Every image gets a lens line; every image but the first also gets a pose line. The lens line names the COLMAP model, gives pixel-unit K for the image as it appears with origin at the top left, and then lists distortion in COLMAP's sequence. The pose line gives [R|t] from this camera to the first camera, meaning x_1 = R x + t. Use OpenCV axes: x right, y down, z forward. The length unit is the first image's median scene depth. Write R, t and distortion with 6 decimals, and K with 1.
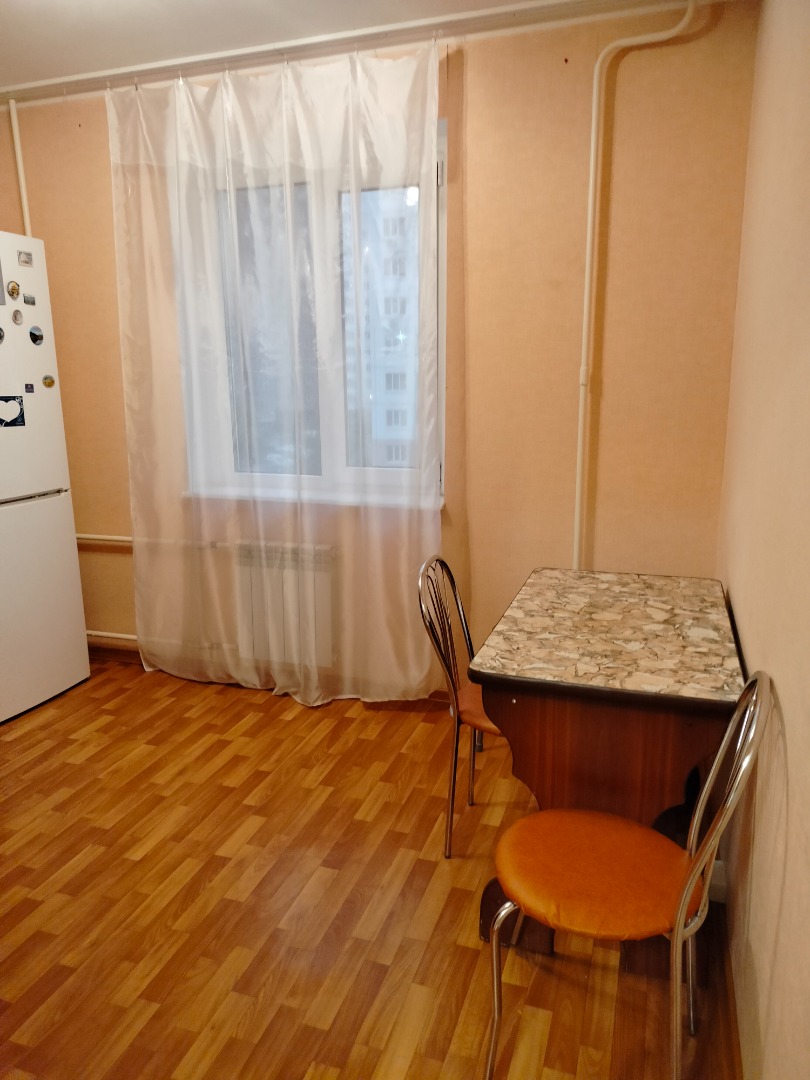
lens RADIAL K [[776.1, 0, 395.4], [0, 776.1, 551.7], [0, 0, 1]] dist [0.089492, -0.111269]
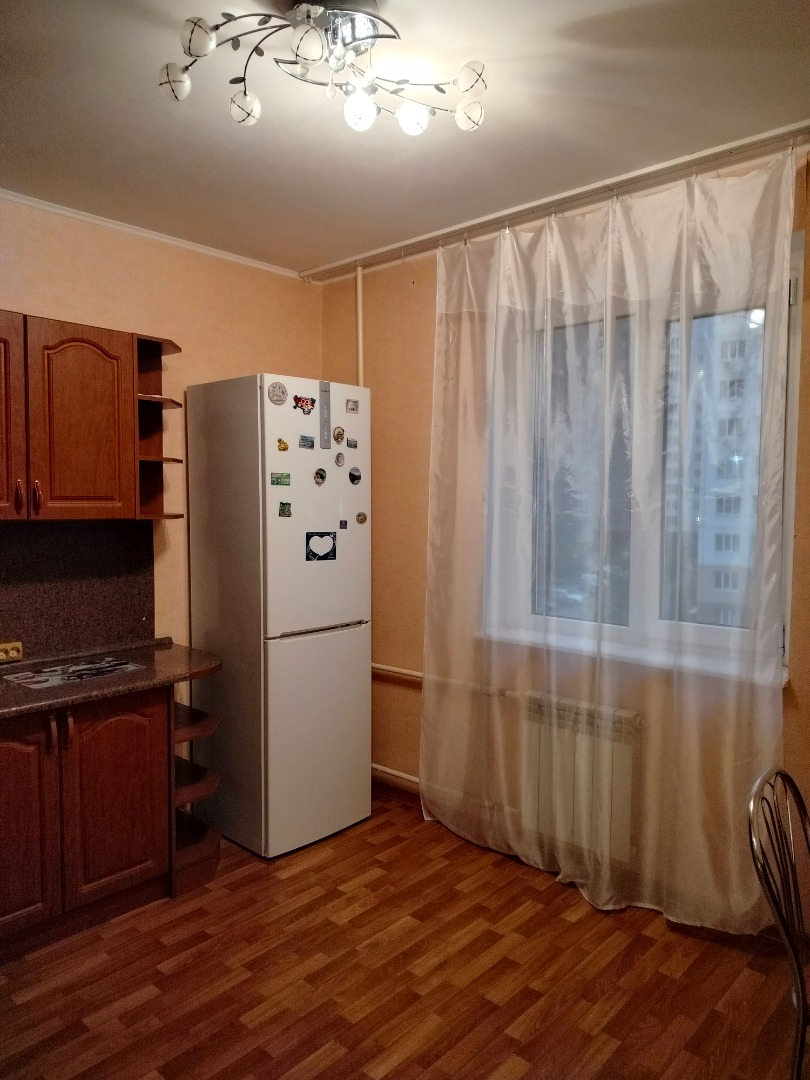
lens RADIAL K [[776.1, 0, 395.4], [0, 776.1, 551.7], [0, 0, 1]] dist [0.089492, -0.111269]
pose [[0.921310, 0.037236, -0.387041, 0.000952], [-0.095850, 0.986436, -0.133258, -0.042188], [0.376829, 0.159870, 0.912383, 0.092628]]
